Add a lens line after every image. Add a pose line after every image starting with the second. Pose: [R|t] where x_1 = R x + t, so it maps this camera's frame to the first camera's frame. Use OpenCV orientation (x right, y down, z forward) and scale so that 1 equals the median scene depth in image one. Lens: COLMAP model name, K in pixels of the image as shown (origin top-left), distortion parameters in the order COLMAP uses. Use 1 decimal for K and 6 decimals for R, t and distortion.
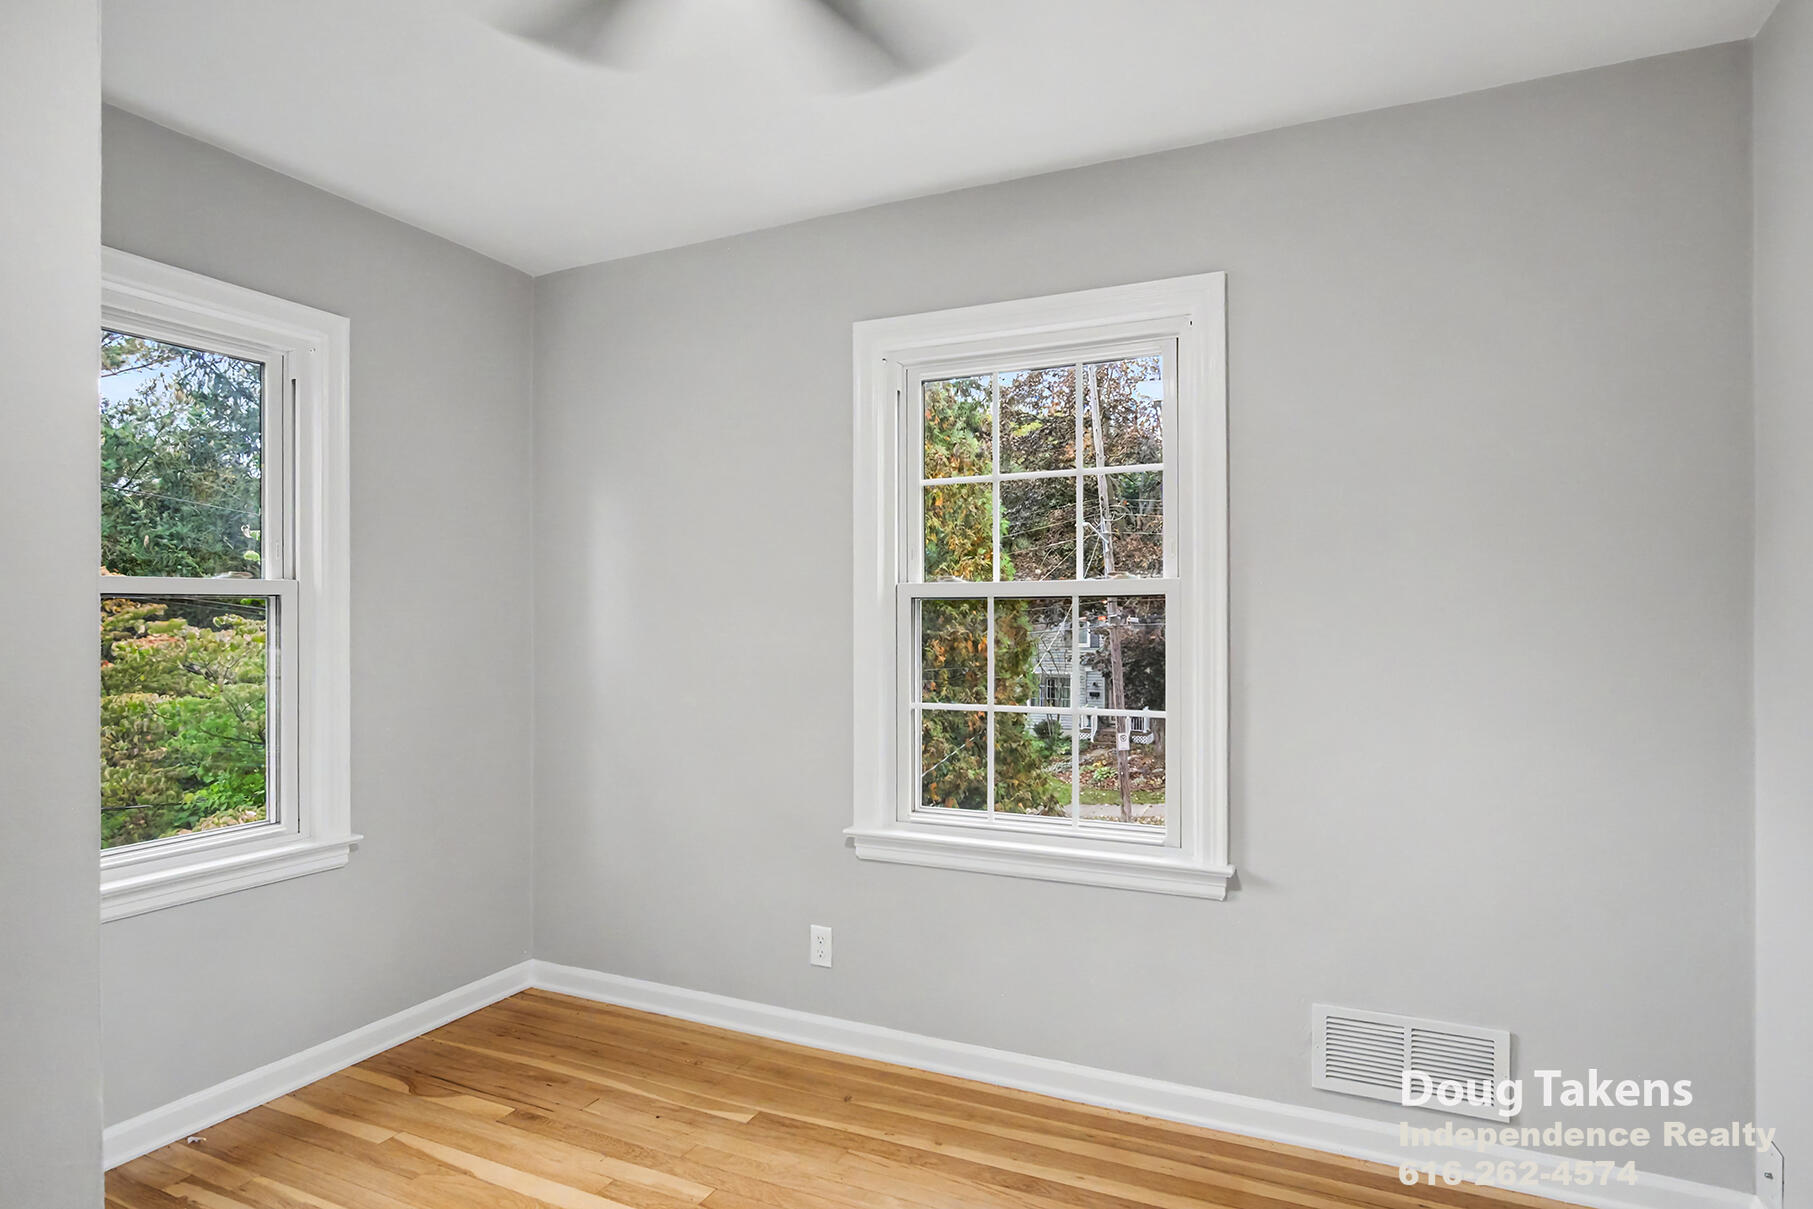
lens RADIAL K [[986.4, 0, 906.2], [0, 986.4, 616.0], [0, 0, 1]] dist [-0.000727, -0.000643]
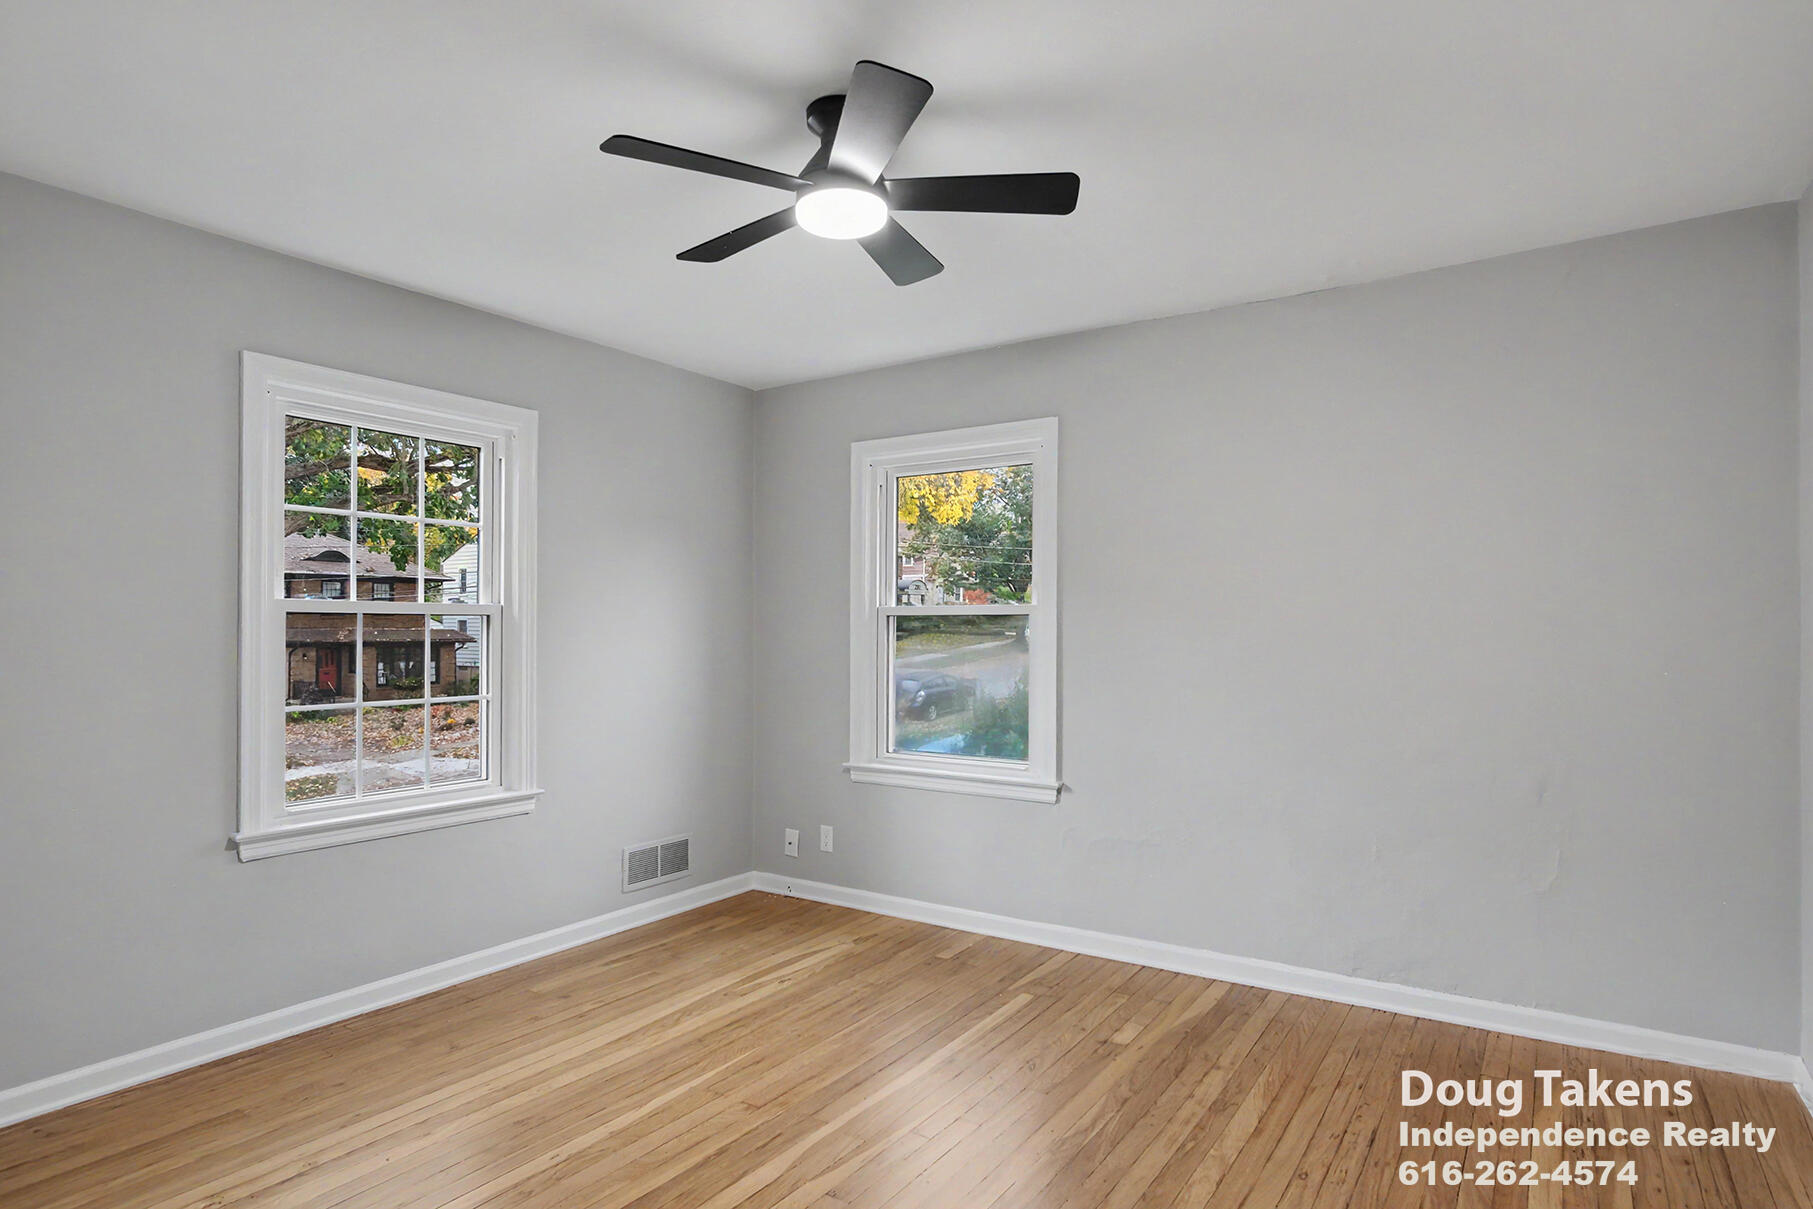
lens RADIAL K [[986.4, 0, 906.2], [0, 986.4, 616.0], [0, 0, 1]] dist [-0.000727, -0.000643]
pose [[0.990745, -0.002201, -0.135721, 0.250422], [0.001069, 0.999964, -0.008413, -0.006503], [0.135735, 0.008190, 0.990711, -0.557205]]
